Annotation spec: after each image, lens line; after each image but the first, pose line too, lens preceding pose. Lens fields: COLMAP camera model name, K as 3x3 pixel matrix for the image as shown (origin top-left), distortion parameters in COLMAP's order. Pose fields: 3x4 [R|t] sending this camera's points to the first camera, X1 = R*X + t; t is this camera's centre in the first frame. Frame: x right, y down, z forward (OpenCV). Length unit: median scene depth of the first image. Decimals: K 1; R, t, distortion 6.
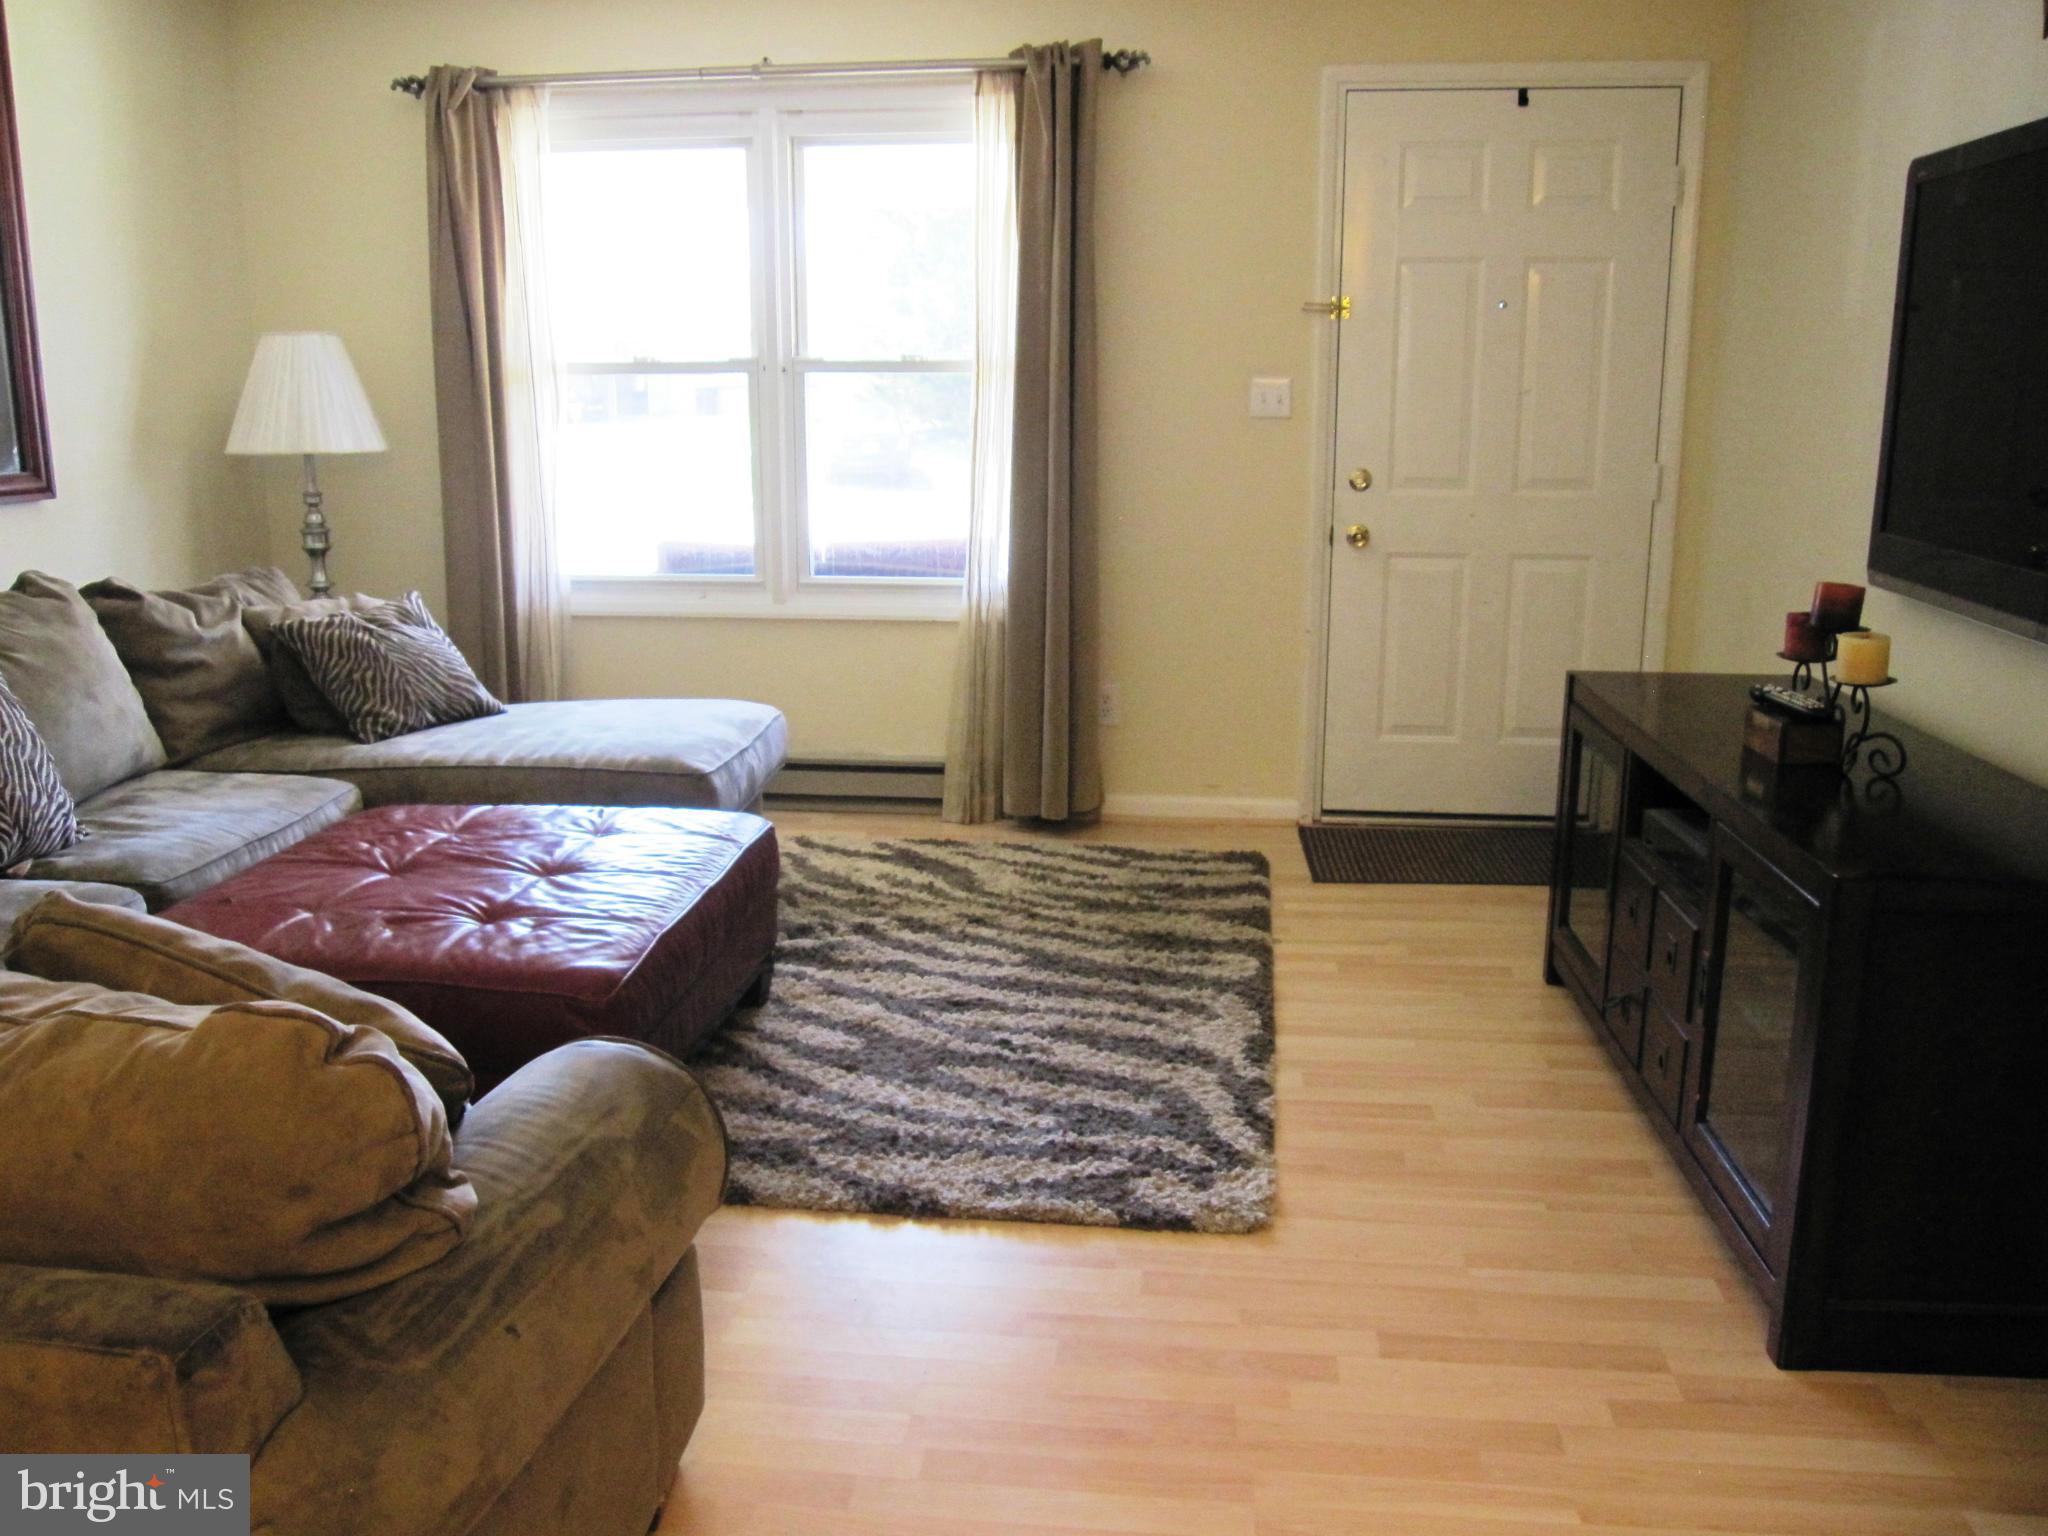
lens RADIAL K [[1649.4, 0, 1002.8], [0, 1649.4, 767.6], [0, 0, 1]] dist [-0.099060, 0.055465]
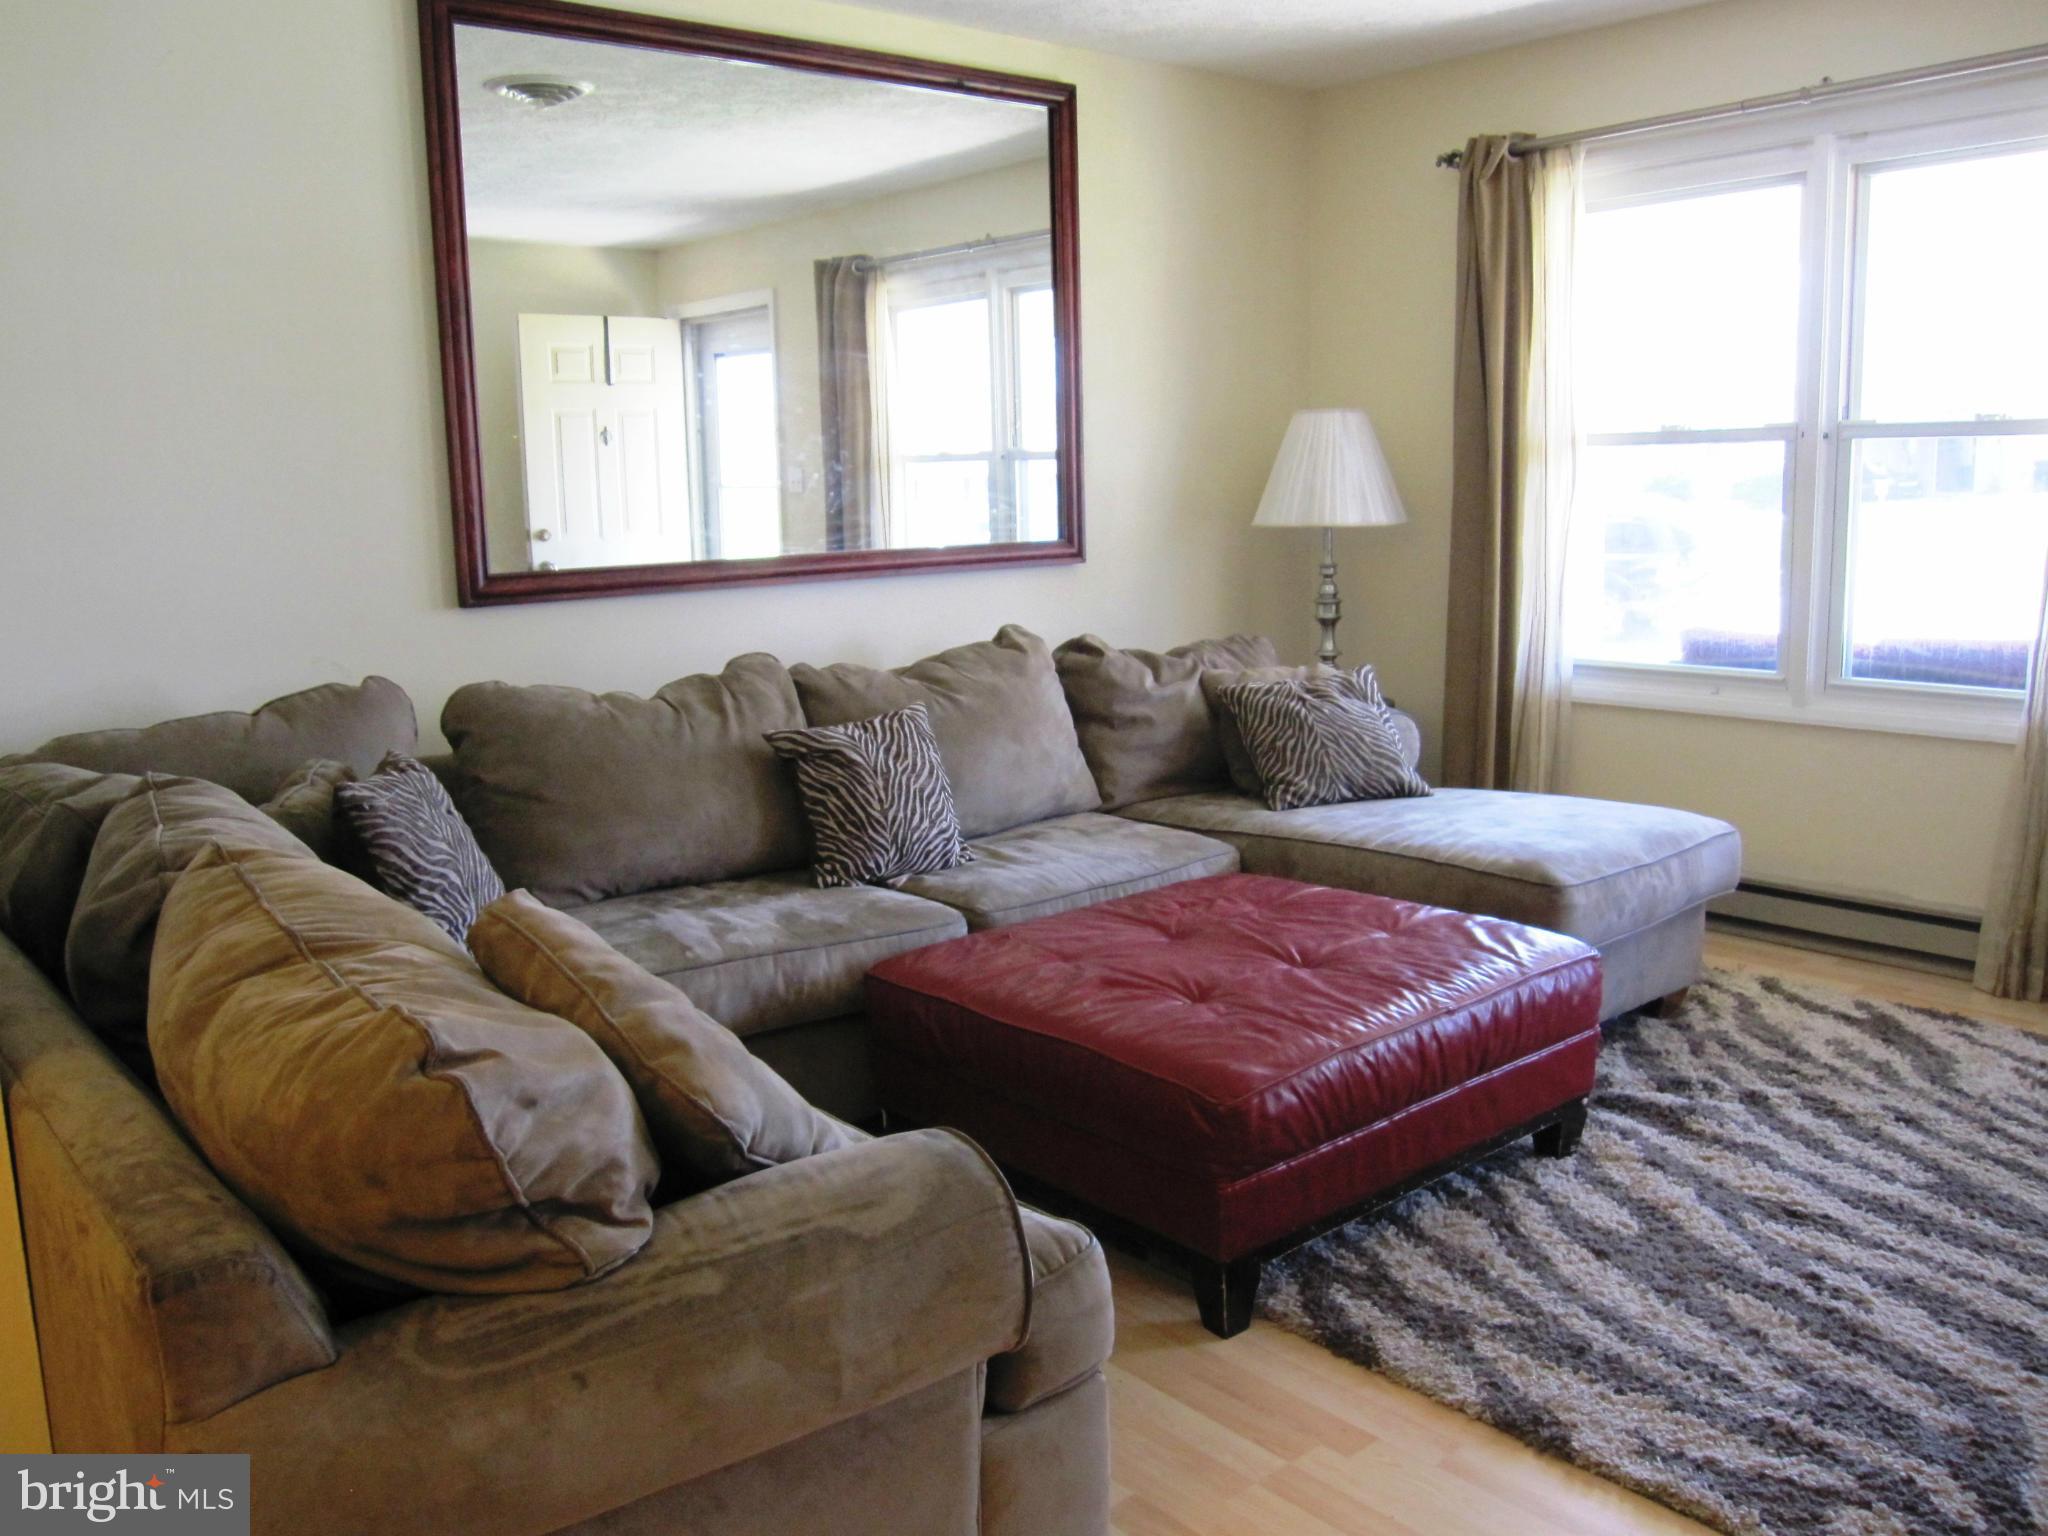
lens RADIAL K [[1649.4, 0, 1002.8], [0, 1649.4, 767.6], [0, 0, 1]] dist [-0.099060, 0.055465]
pose [[0.725777, 0.094988, -0.681341, 0.185473], [-0.126043, 0.992017, 0.004037, -0.024363], [0.676285, 0.082948, 0.731955, 0.134060]]
